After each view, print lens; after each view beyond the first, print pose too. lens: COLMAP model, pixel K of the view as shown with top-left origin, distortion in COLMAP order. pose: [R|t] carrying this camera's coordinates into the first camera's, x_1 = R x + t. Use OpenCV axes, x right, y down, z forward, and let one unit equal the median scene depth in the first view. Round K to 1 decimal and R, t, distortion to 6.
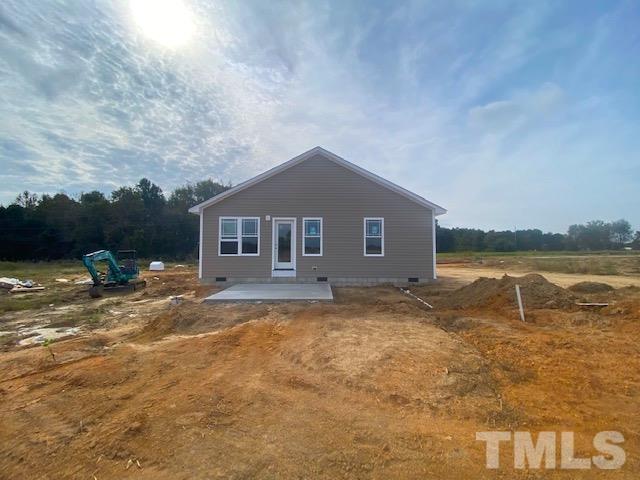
lens RADIAL K [[256.6, 0, 321.5], [0, 256.6, 242.0], [0, 0, 1]] dist [0.000359, -0.000034]
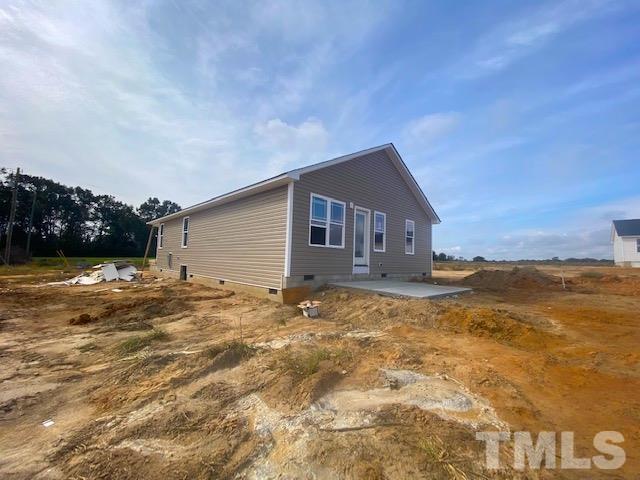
lens RADIAL K [[256.6, 0, 321.5], [0, 256.6, 242.0], [0, 0, 1]] dist [0.000359, -0.000034]
pose [[0.748356, 0.068633, 0.659736, -0.847234], [-0.058043, 0.997593, -0.037941, 0.068390], [-0.660752, -0.009899, 0.750539, 0.422917]]
